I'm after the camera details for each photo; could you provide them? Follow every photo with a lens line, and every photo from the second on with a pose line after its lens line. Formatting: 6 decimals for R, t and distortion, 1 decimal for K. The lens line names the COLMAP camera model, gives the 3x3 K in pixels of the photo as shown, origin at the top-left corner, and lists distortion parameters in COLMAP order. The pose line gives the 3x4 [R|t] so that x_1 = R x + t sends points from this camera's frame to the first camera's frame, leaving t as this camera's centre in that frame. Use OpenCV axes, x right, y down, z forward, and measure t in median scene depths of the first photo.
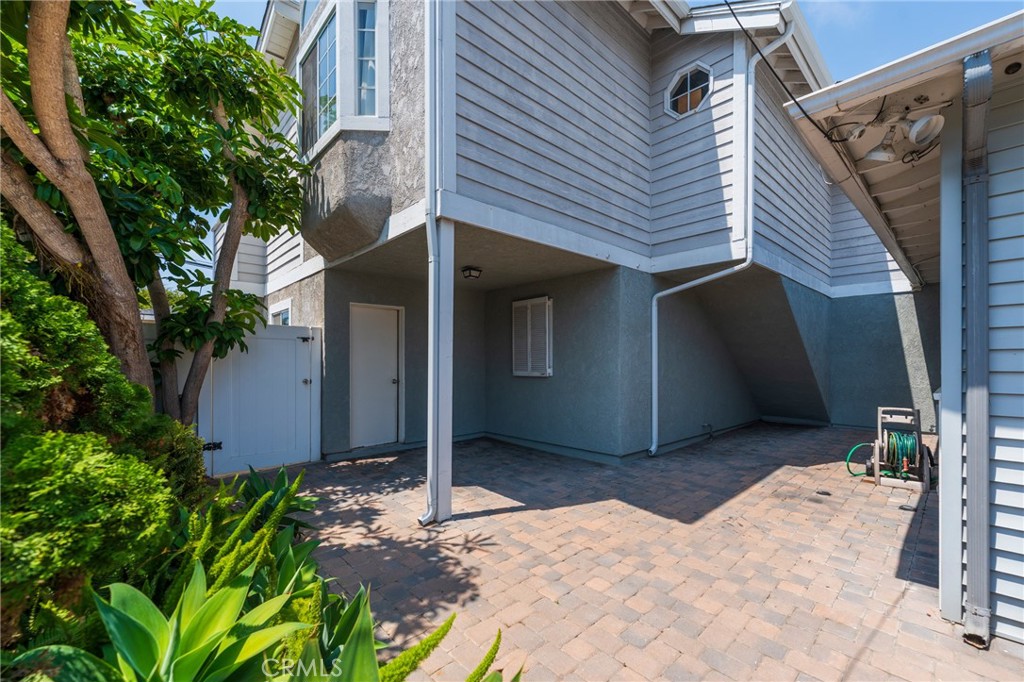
lens RADIAL K [[422.2, 0, 510.0], [0, 422.2, 358.4], [0, 0, 1]] dist [0.000828, 0.000129]
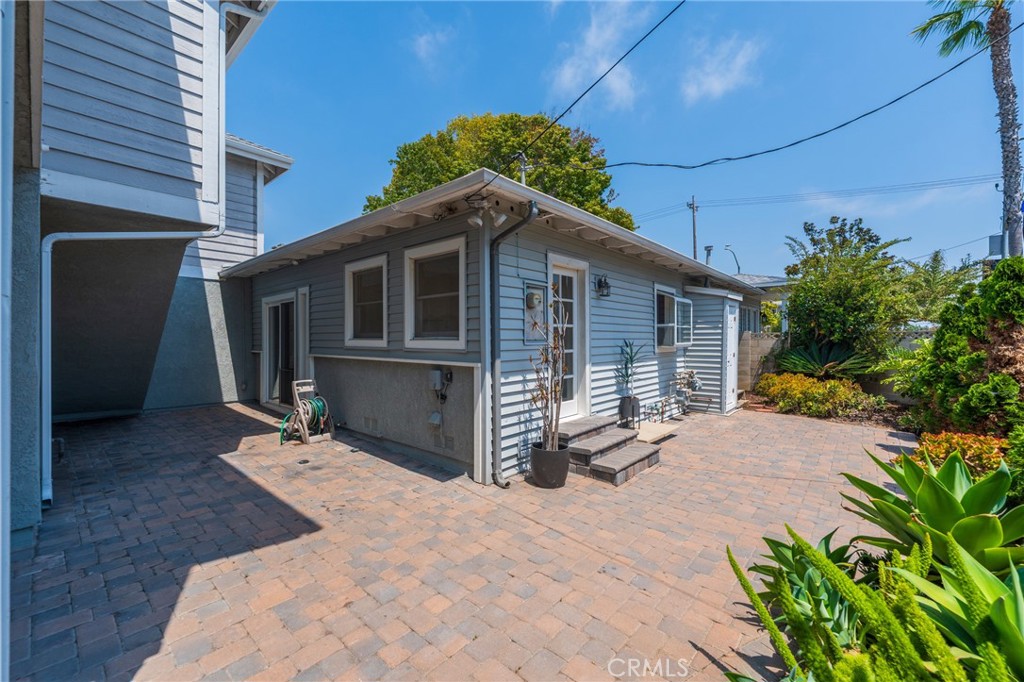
lens RADIAL K [[414.0, 0, 508.5], [0, 414.0, 335.6], [0, 0, 1]] dist [-0.000741, -0.000185]
pose [[-0.103266, 0.005394, 0.994639, -0.406828], [-0.006159, 0.999963, -0.006062, -0.012520], [-0.994635, -0.006752, -0.103229, 0.576076]]
